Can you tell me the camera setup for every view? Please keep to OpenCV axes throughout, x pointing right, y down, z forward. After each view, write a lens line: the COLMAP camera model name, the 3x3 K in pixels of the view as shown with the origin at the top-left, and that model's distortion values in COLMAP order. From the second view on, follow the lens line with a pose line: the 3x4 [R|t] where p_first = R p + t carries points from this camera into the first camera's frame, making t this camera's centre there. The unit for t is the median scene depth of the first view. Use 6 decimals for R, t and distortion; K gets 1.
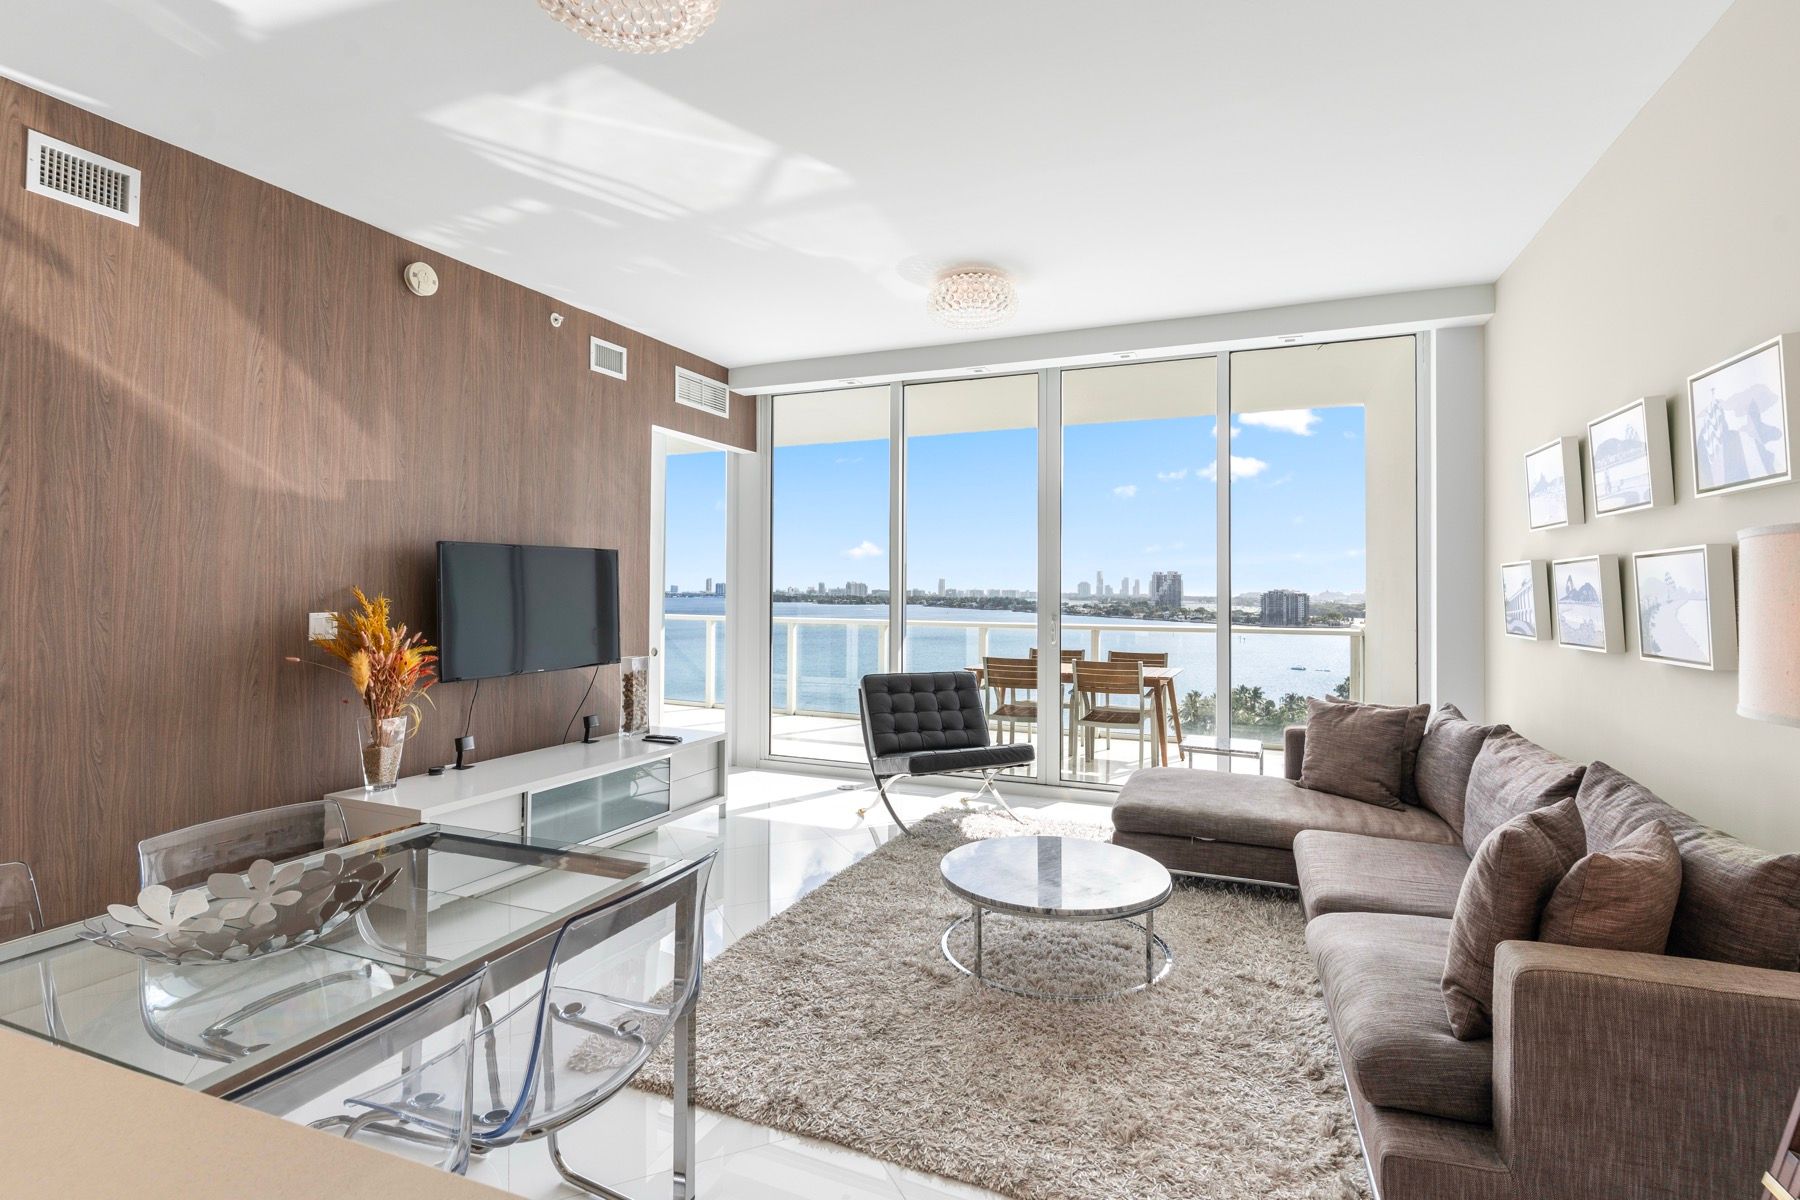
lens RADIAL K [[867.1, 0, 898.4], [0, 867.1, 579.0], [0, 0, 1]] dist [0.002553, 0.001437]
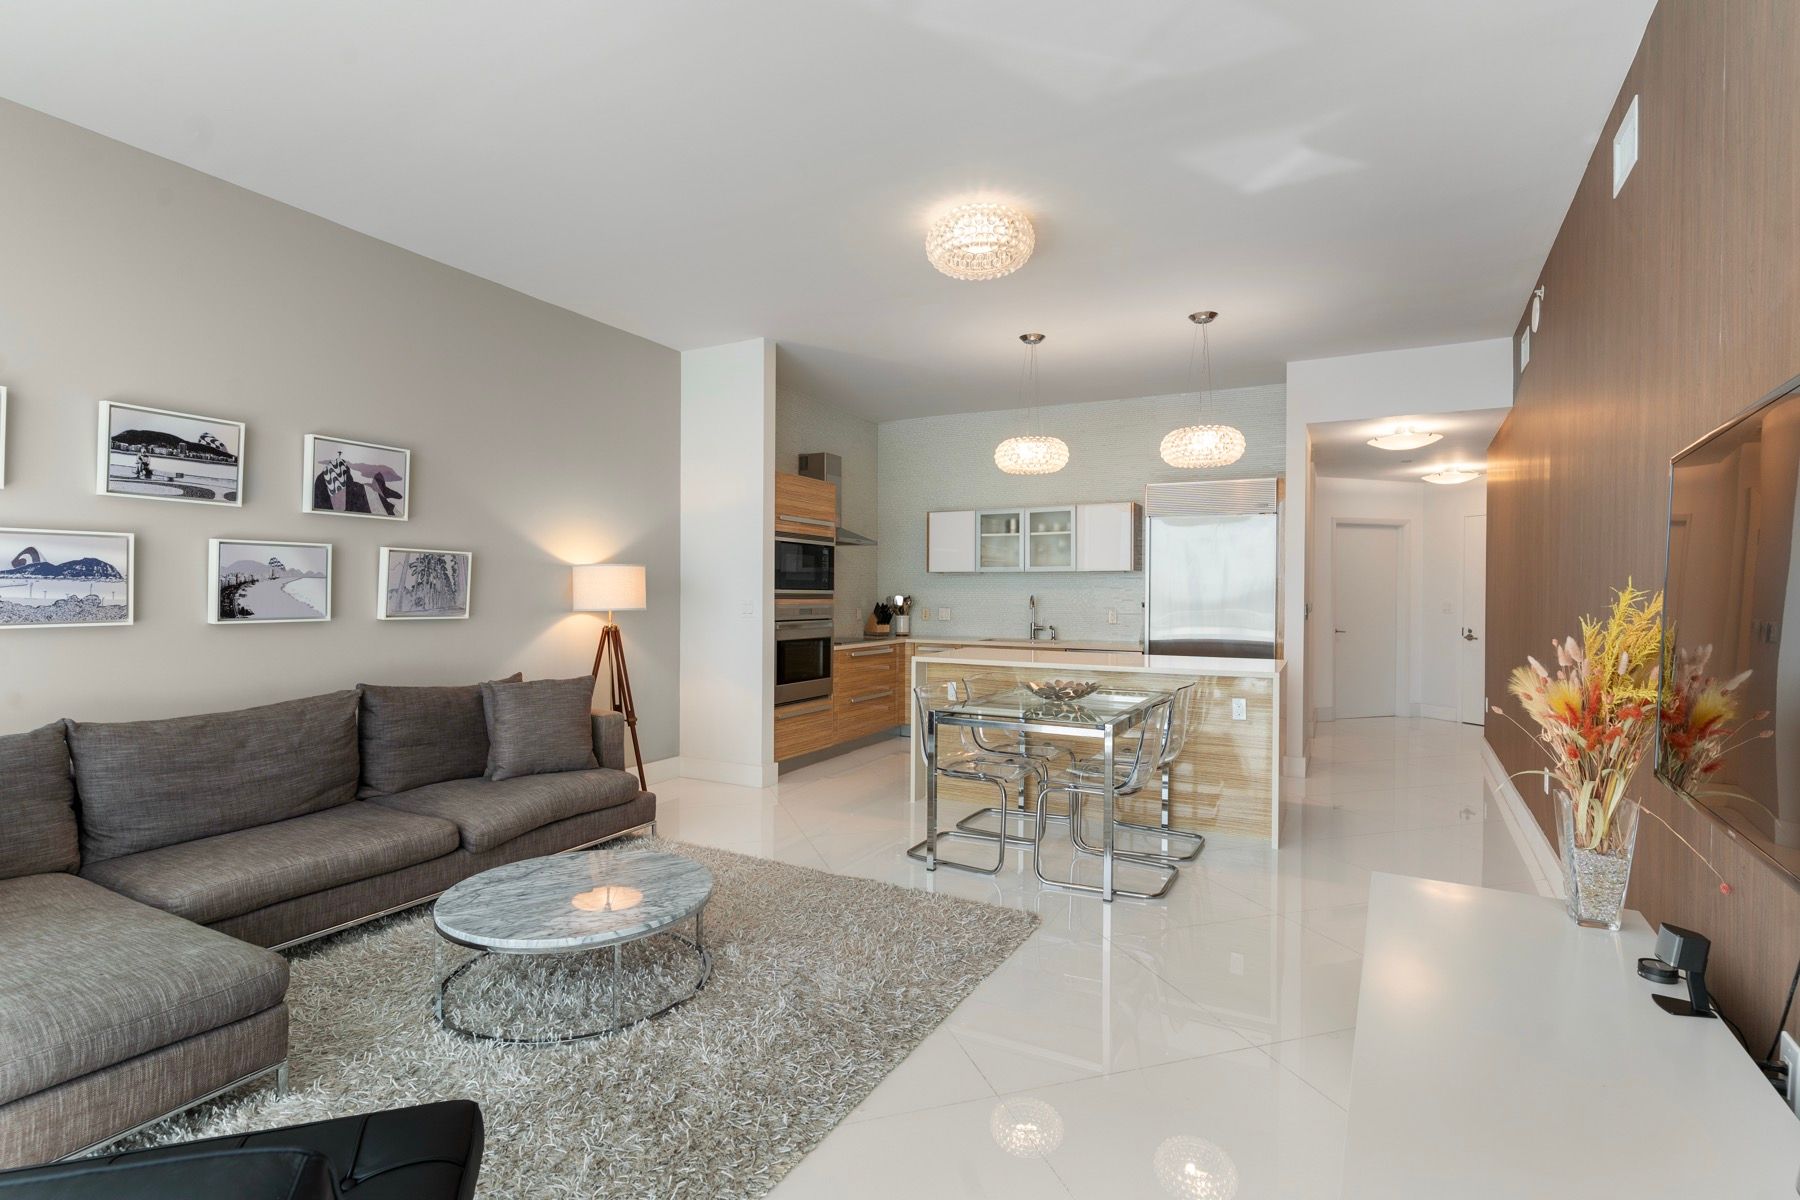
lens RADIAL K [[862.3, 0, 906.0], [0, 862.3, 588.3], [0, 0, 1]] dist [0.001204, -0.000168]
pose [[-0.994990, -0.010051, 0.099469, -0.187737], [-0.012150, 0.999716, -0.020523, 0.038307], [-0.099234, -0.021629, -0.994829, 1.508710]]
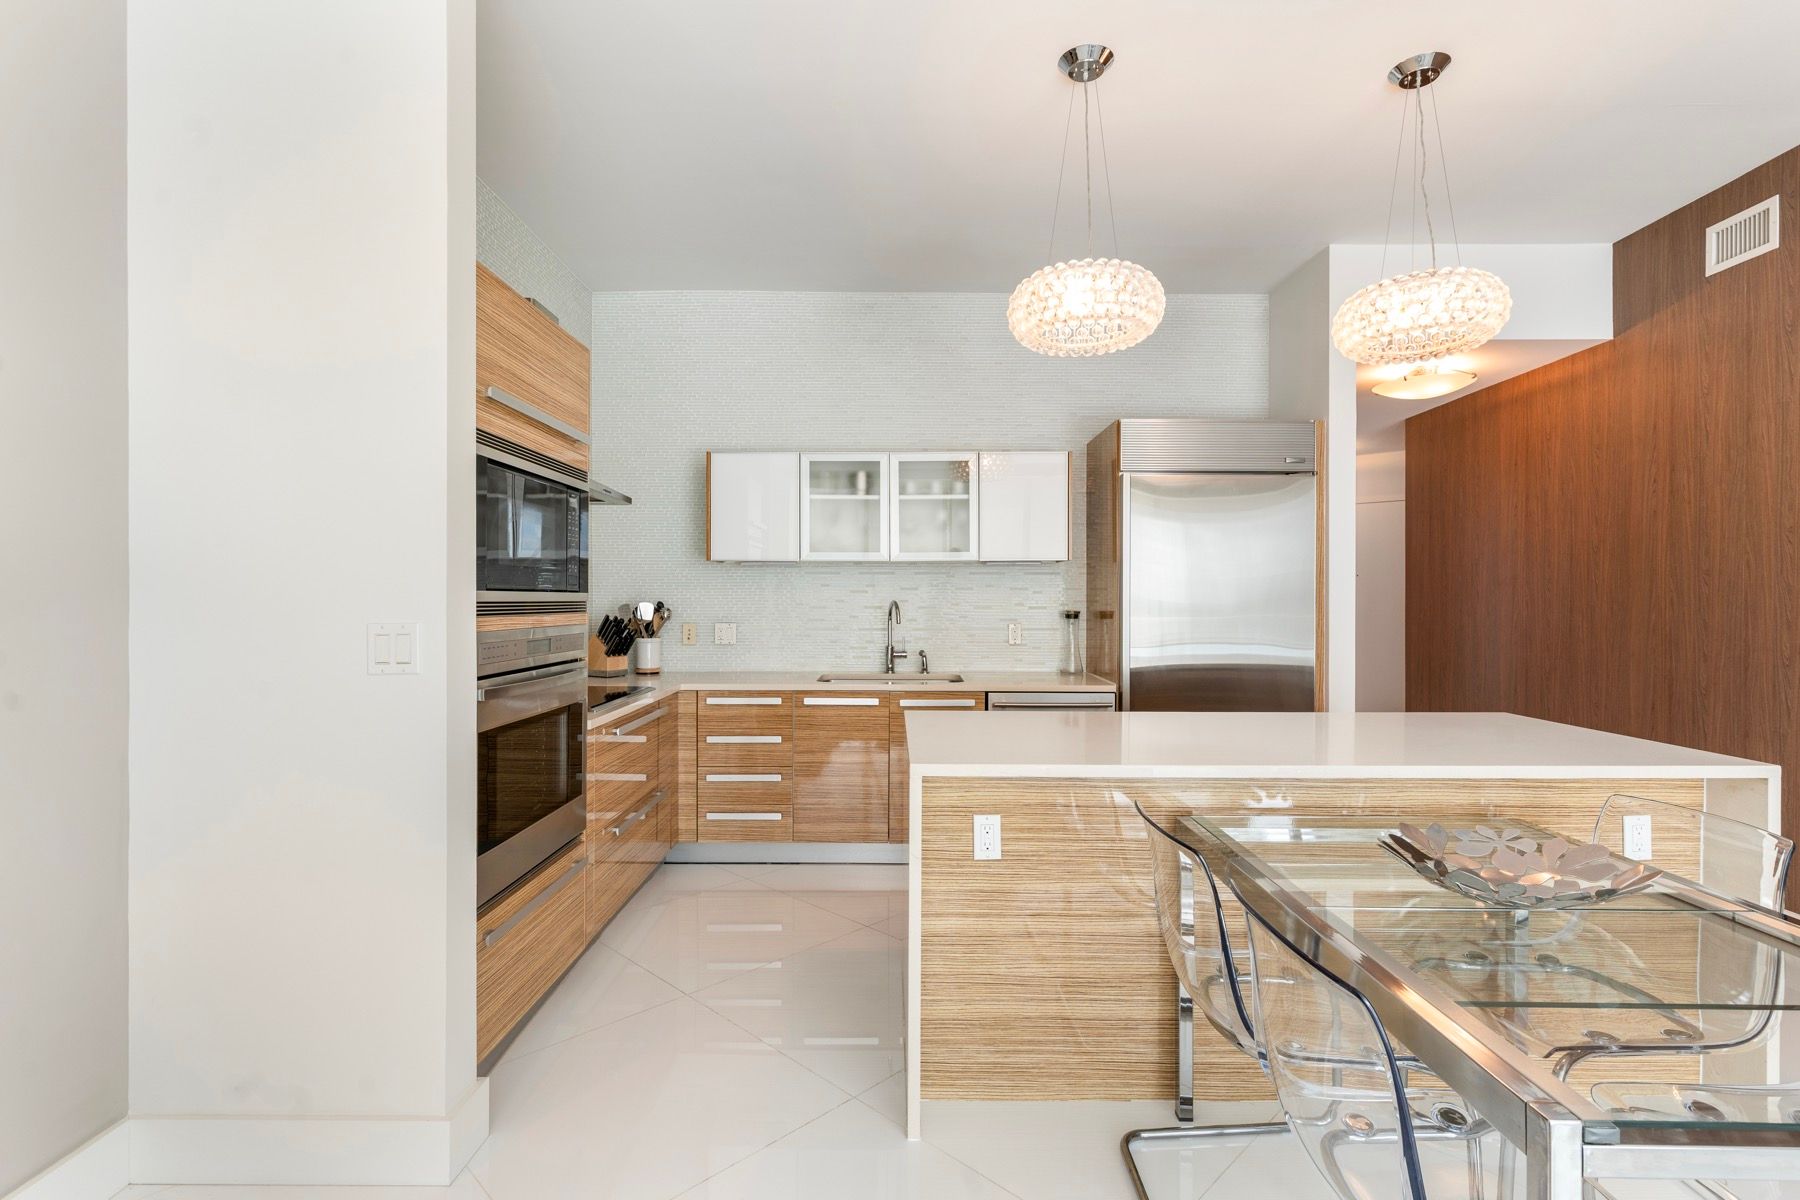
lens RADIAL K [[864.4, 0, 895.3], [0, 864.4, 592.2], [0, 0, 1]] dist [0.003577, 0.000386]
pose [[-0.928132, -0.009226, -0.372136, 0.140562], [-0.001646, 0.999785, -0.020681, 0.024150], [0.372247, -0.018582, -0.927948, 0.655105]]
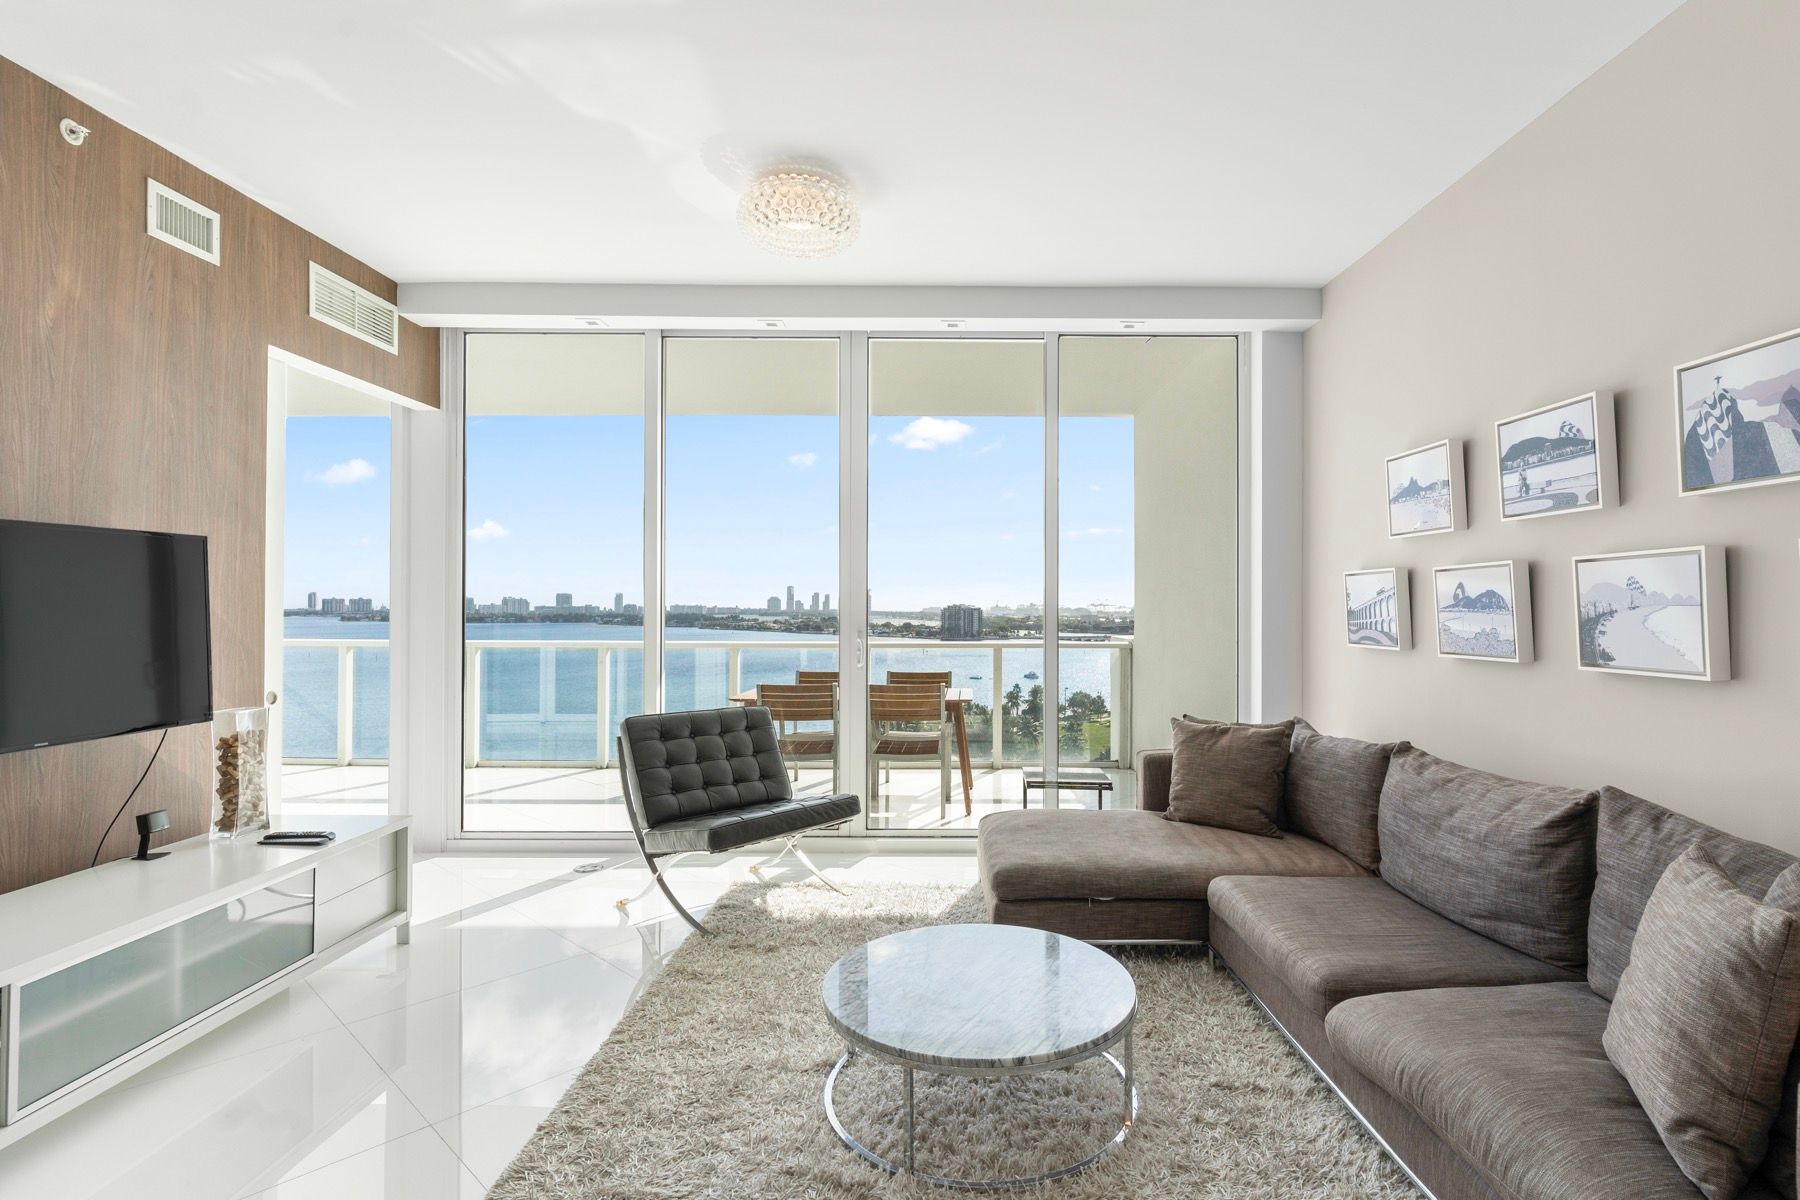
lens RADIAL K [[887.9, 0, 951.3], [0, 887.9, 601.2], [0, 0, 1]] dist [0.001285, 0.000873]
pose [[0.917542, -0.001372, 0.397638, -0.113458], [-0.001802, 0.999969, 0.007609, 0.008363], [-0.397636, -0.007698, 0.917511, 0.269341]]
